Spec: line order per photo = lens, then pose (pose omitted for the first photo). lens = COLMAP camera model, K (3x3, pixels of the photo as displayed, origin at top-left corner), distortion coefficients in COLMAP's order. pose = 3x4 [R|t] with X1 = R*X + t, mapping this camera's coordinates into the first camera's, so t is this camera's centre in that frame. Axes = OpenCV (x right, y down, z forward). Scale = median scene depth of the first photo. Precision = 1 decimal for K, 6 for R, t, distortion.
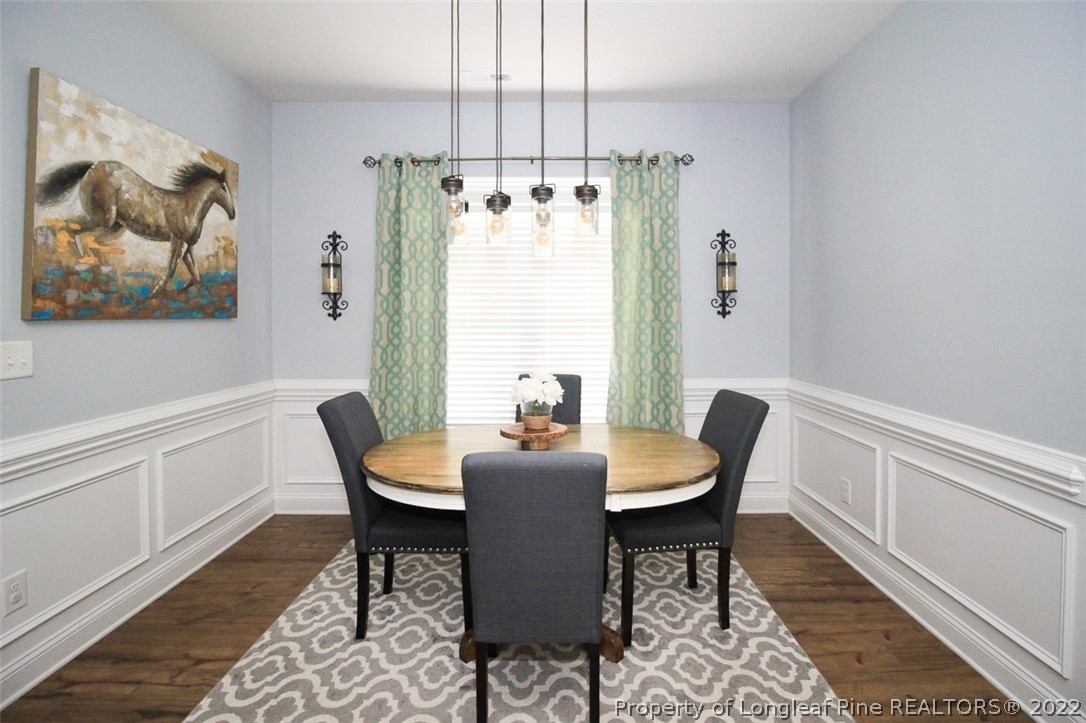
lens RADIAL K [[519.8, 0, 560.5], [0, 519.8, 315.9], [0, 0, 1]] dist [-0.012881, -0.005570]
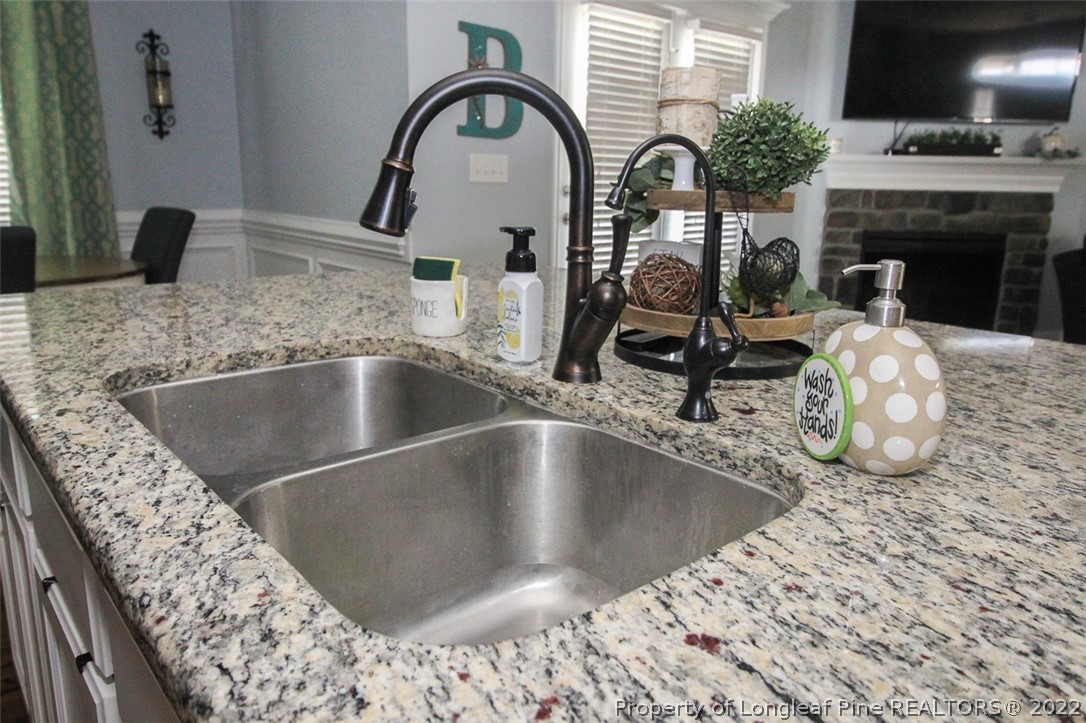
lens RADIAL K [[769.4, 0, 544.8], [0, 769.4, 344.5], [0, 0, 1]] dist [0.011613, -0.004687]
pose [[0.762659, -0.124138, 0.634776, -0.074279], [-0.020990, 0.976142, 0.216115, 0.062126], [-0.646460, -0.178146, 0.741858, -0.561352]]
